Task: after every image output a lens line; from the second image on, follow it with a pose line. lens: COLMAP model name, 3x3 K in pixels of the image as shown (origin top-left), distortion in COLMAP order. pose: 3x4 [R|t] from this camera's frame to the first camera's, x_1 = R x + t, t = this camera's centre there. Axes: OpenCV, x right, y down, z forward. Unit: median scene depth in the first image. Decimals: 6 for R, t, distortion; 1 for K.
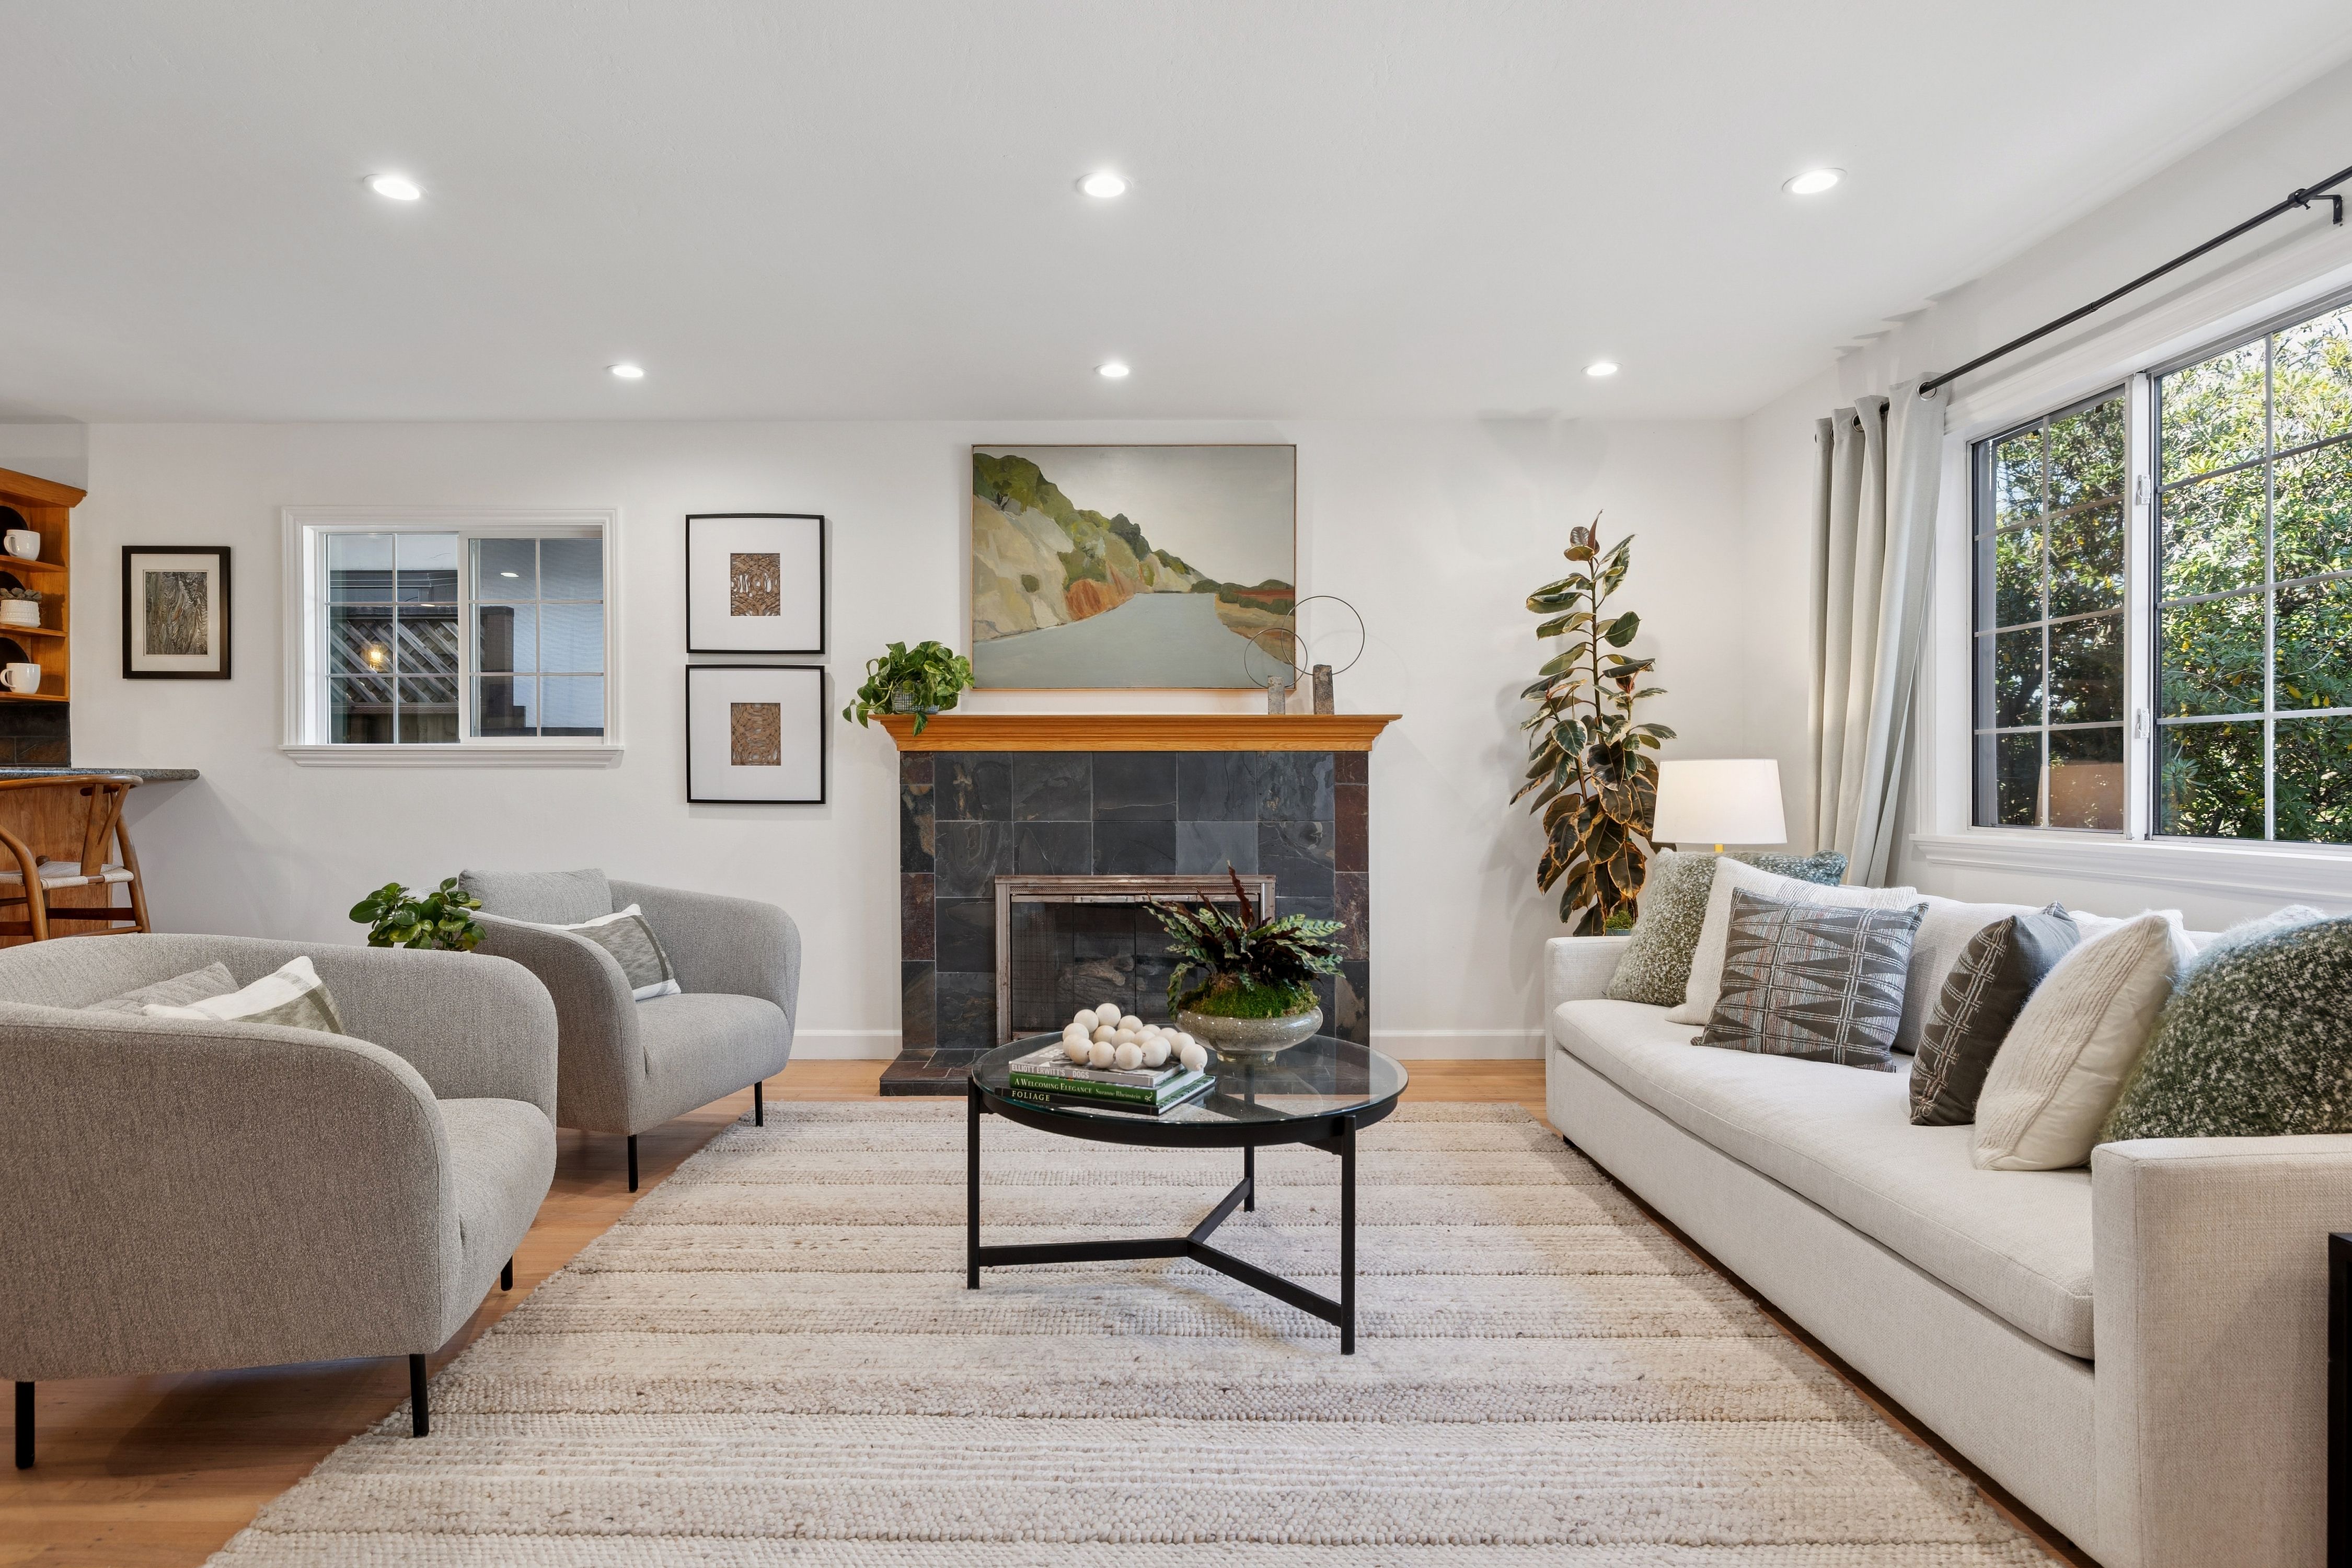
lens RADIAL K [[1237.2, 0, 1162.3], [0, 1237.2, 780.0], [0, 0, 1]] dist [-0.000058, -0.000070]
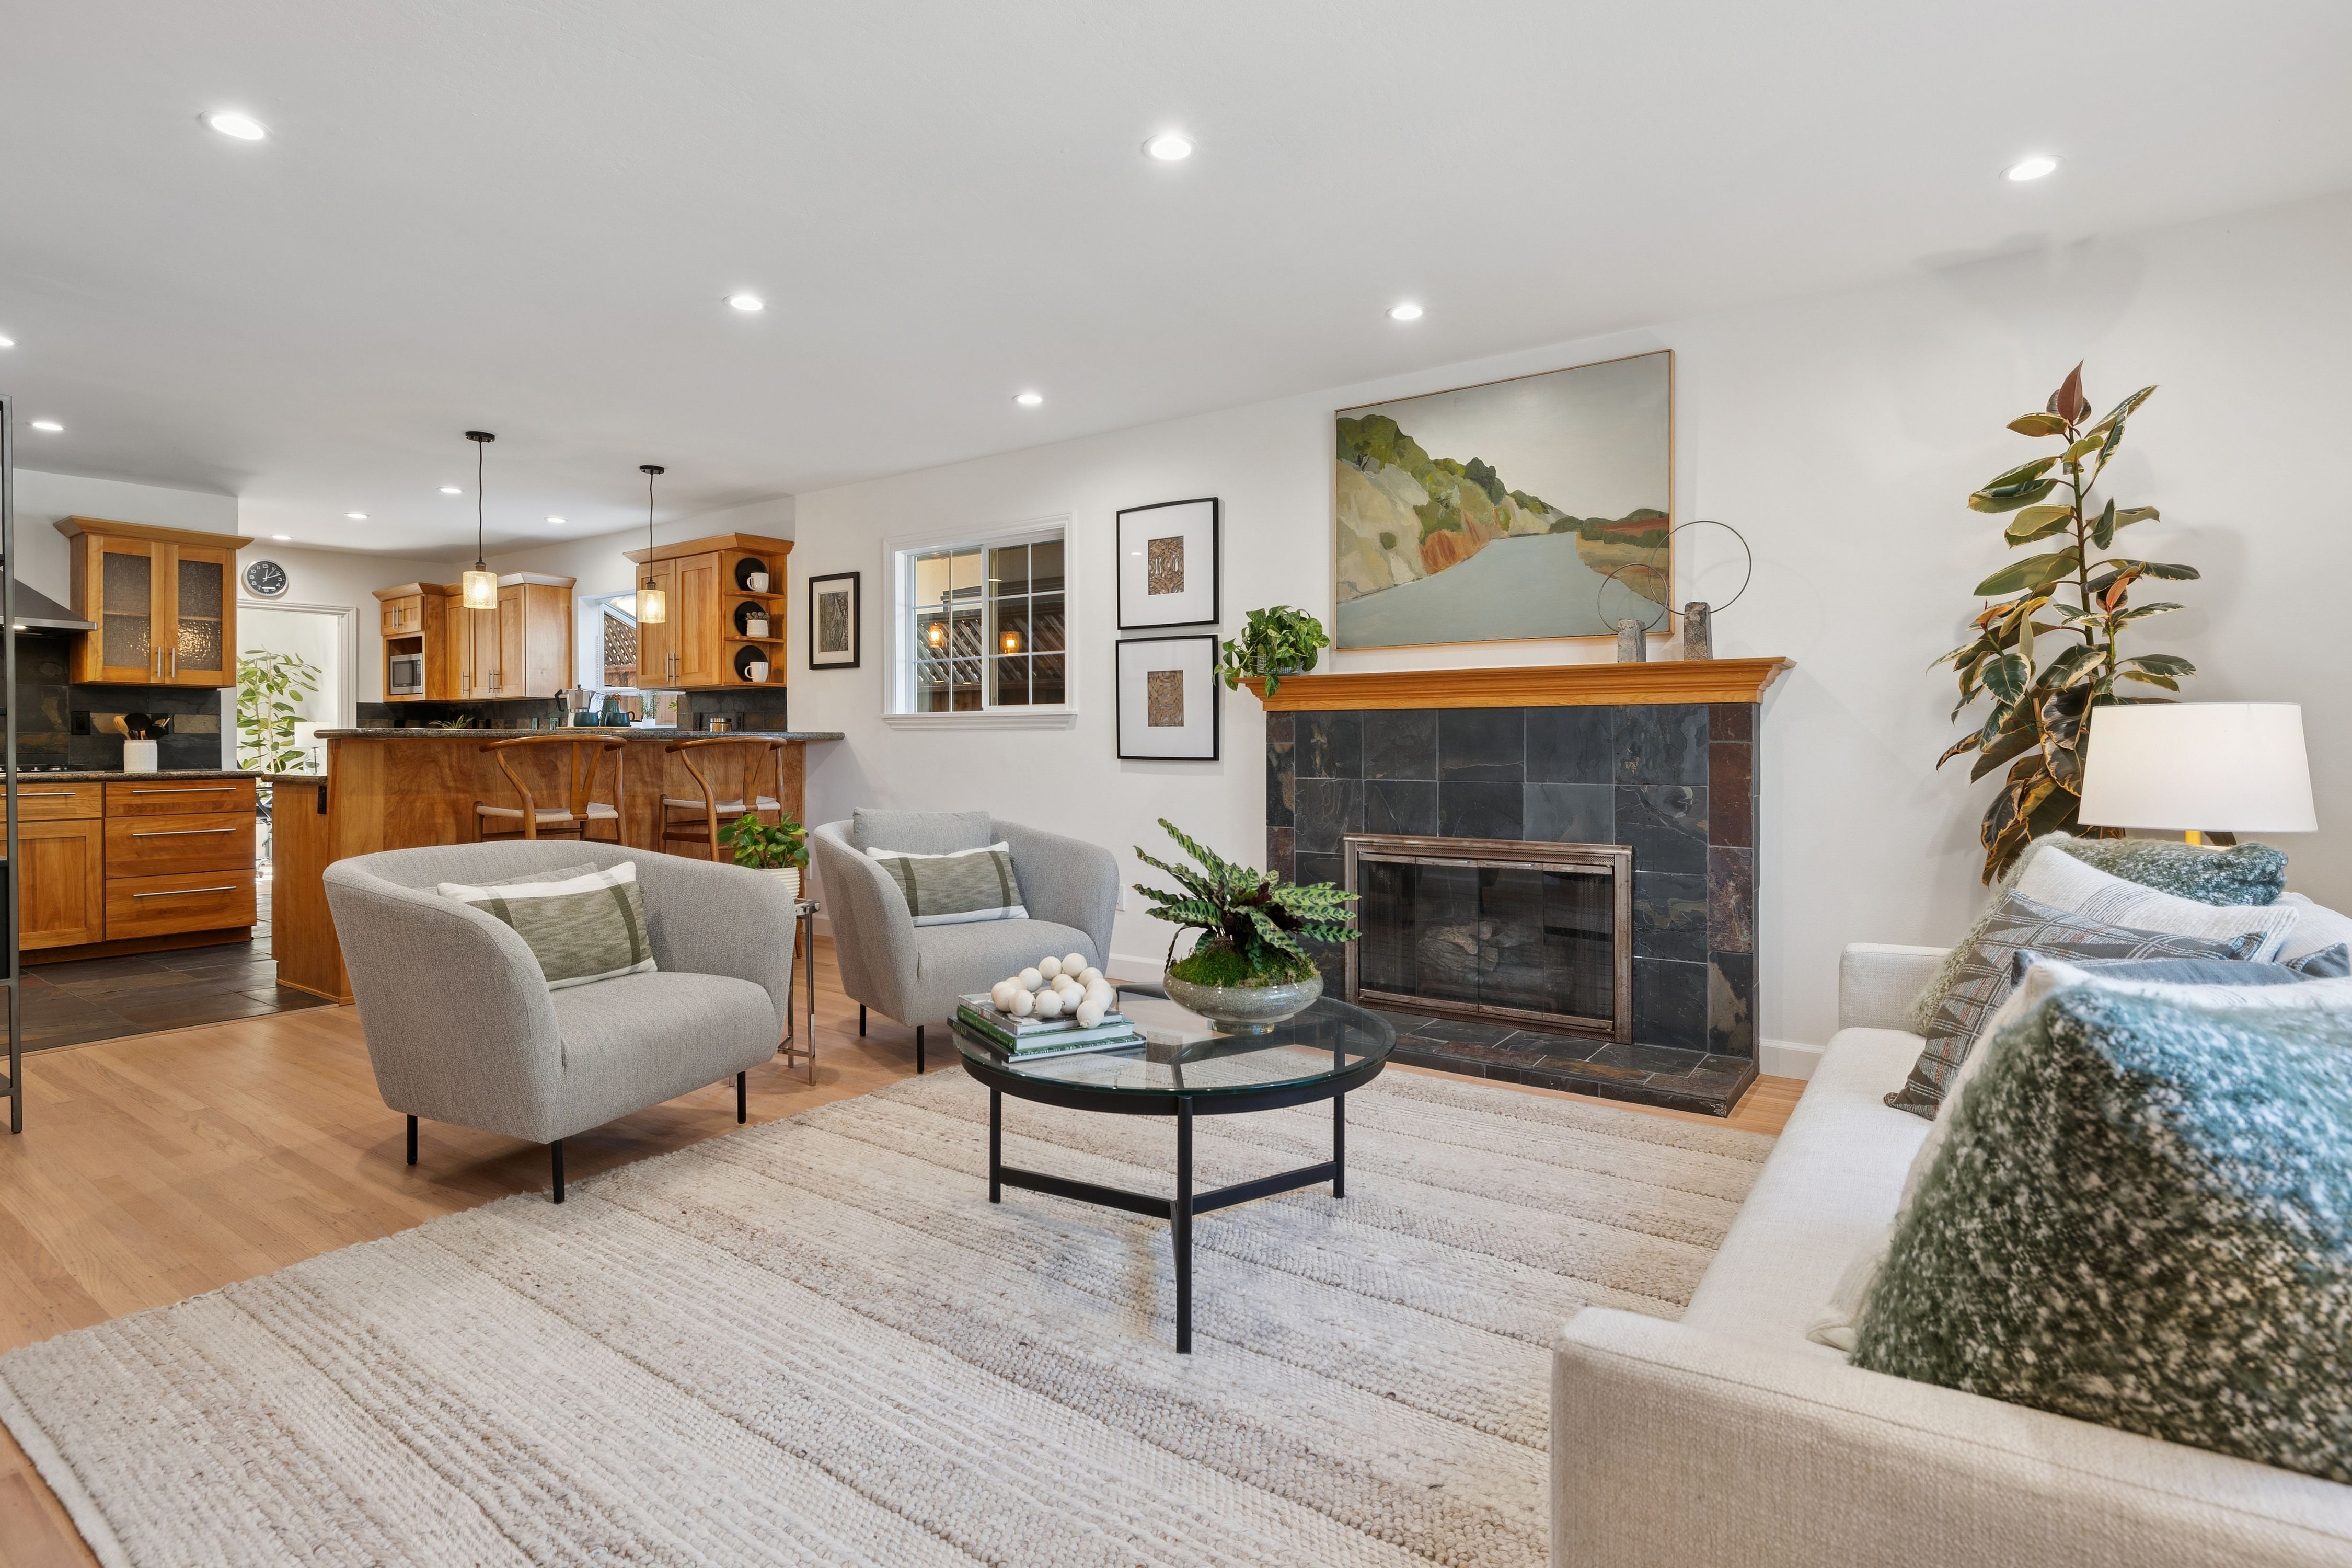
lens RADIAL K [[1184.0, 0, 1188.0], [0, 1184.0, 747.1], [0, 0, 1]] dist [-0.006031, 0.000517]
pose [[0.814611, 0.001085, -0.580007, 0.319919], [0.001741, 0.999989, 0.004317, 0.002668], [0.580005, -0.004527, 0.814600, 0.134600]]
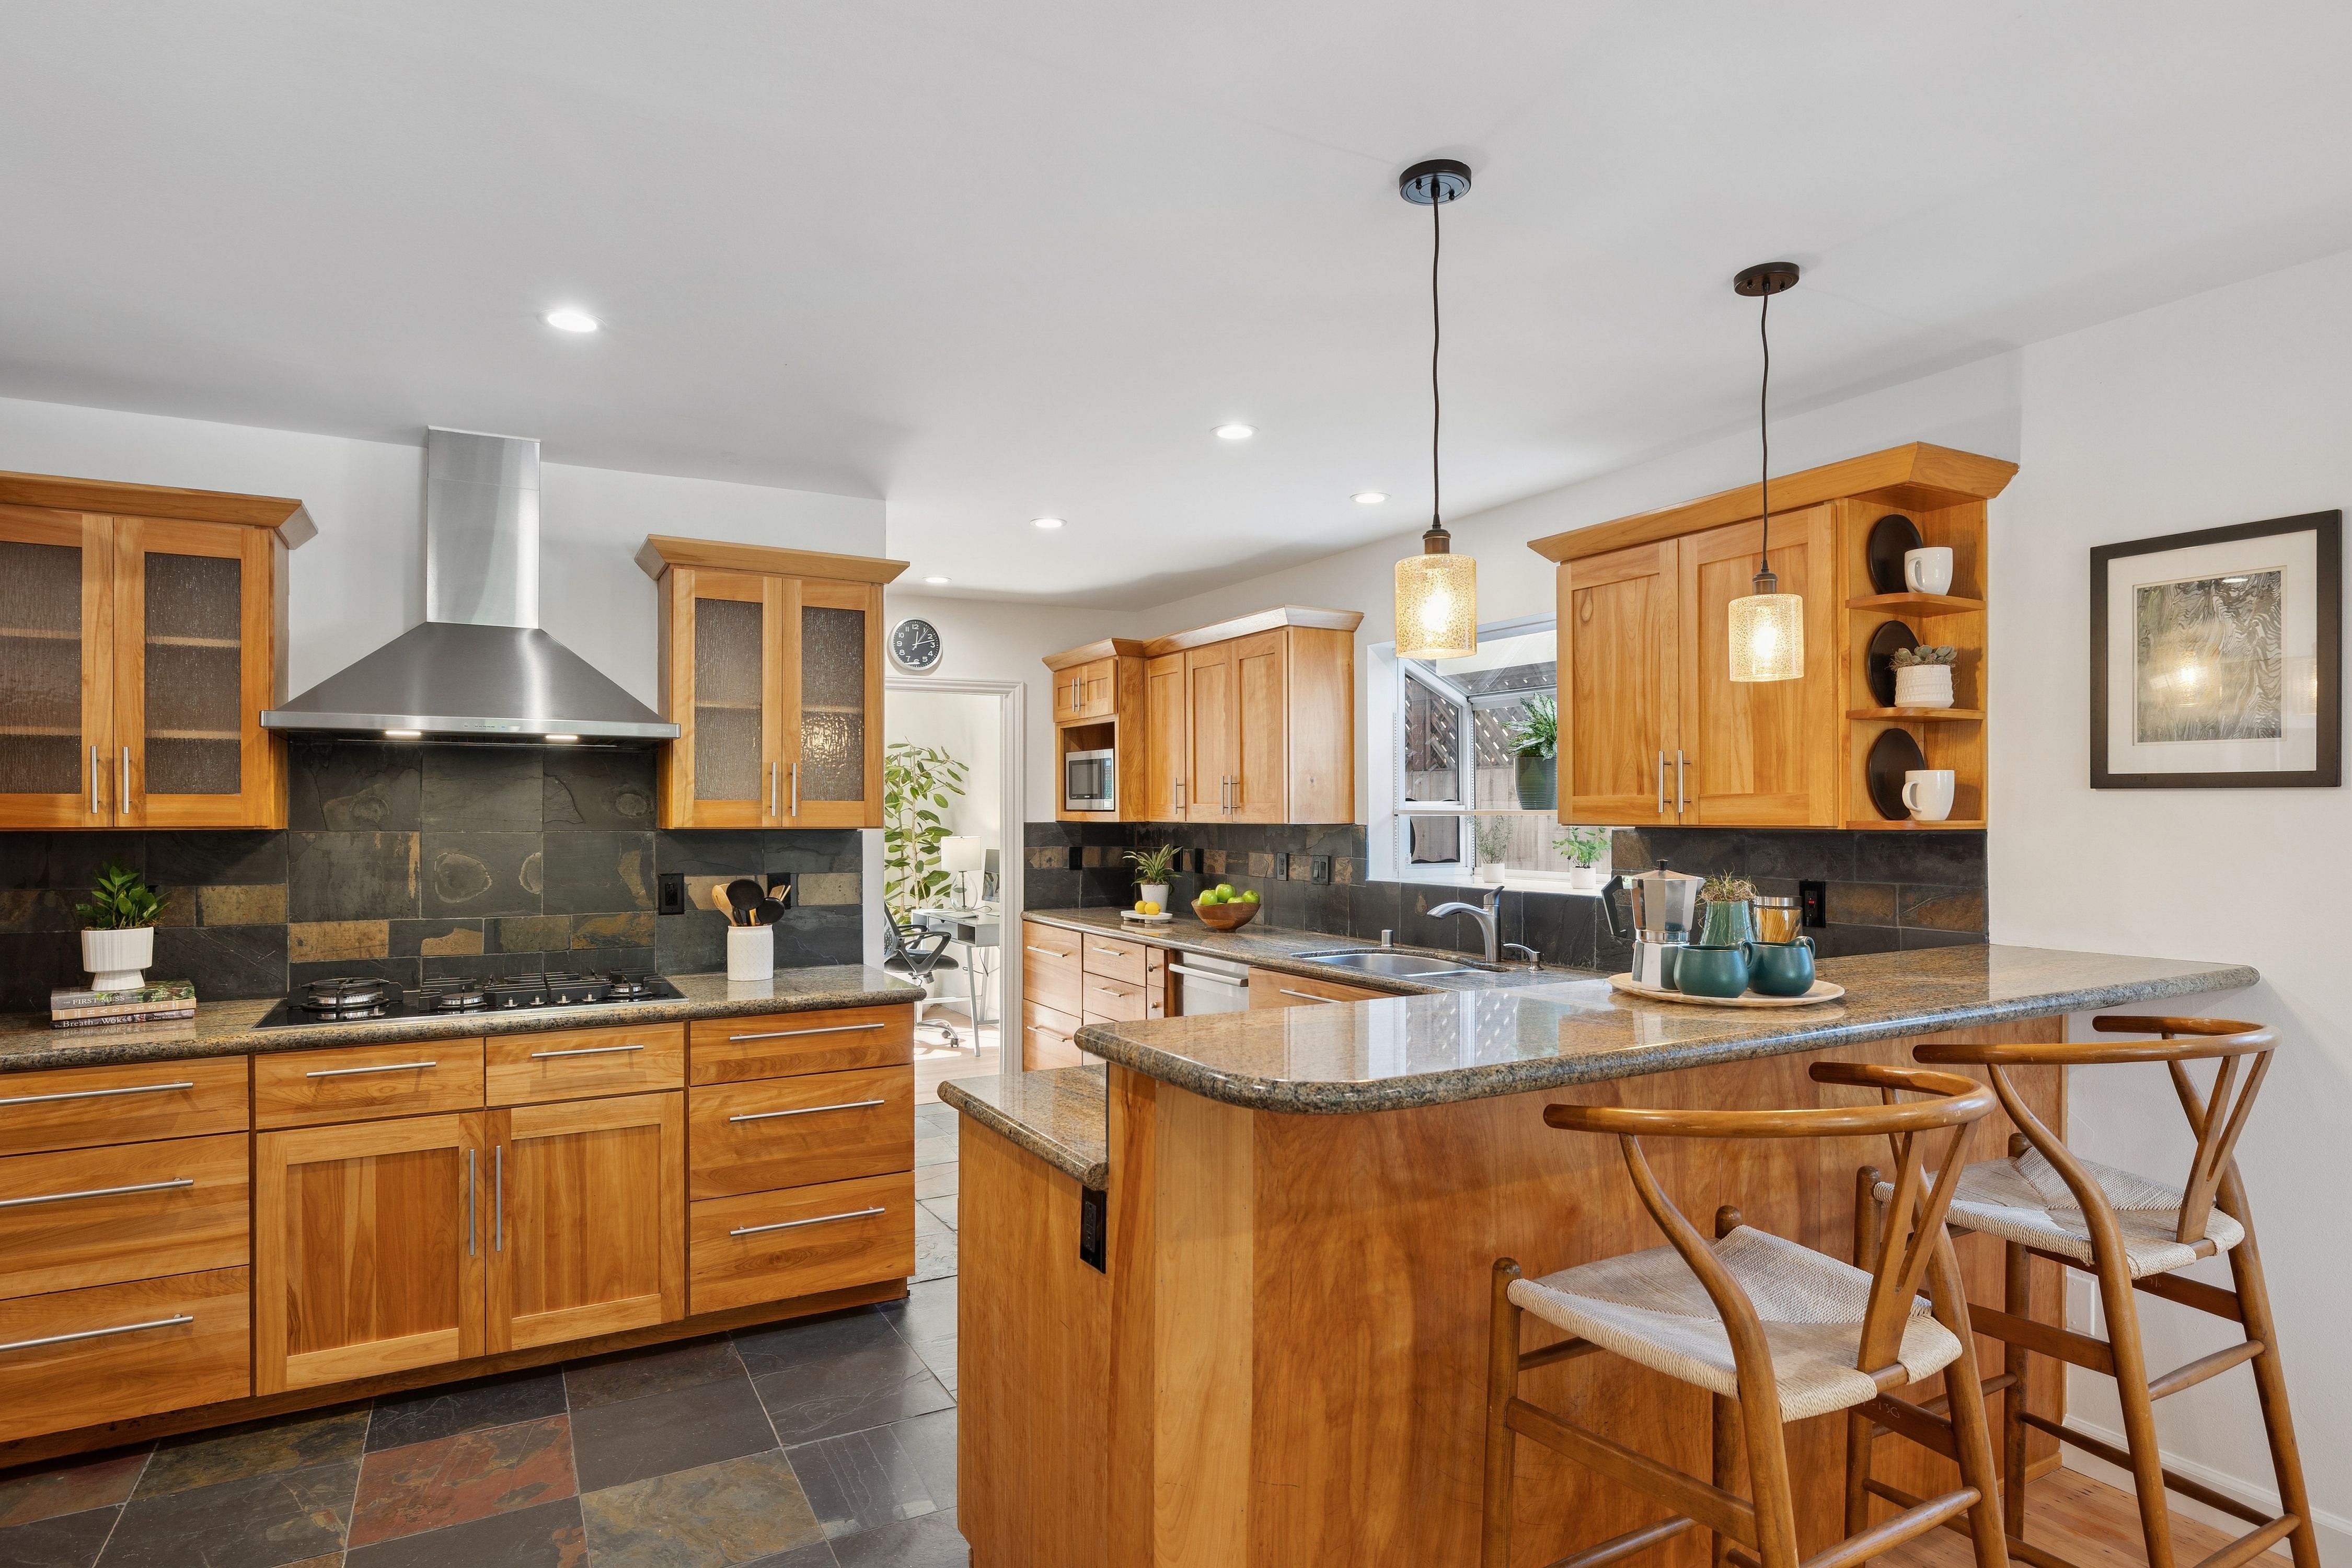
lens RADIAL K [[1248.8, 0, 1162.5], [0, 1248.8, 815.9], [0, 0, 1]] dist [-0.001239, -0.000762]
pose [[0.478662, 0.004773, -0.877986, -0.554838], [0.001917, 0.999977, 0.006481, -0.074727], [0.877997, -0.004785, 0.478642, 0.374270]]
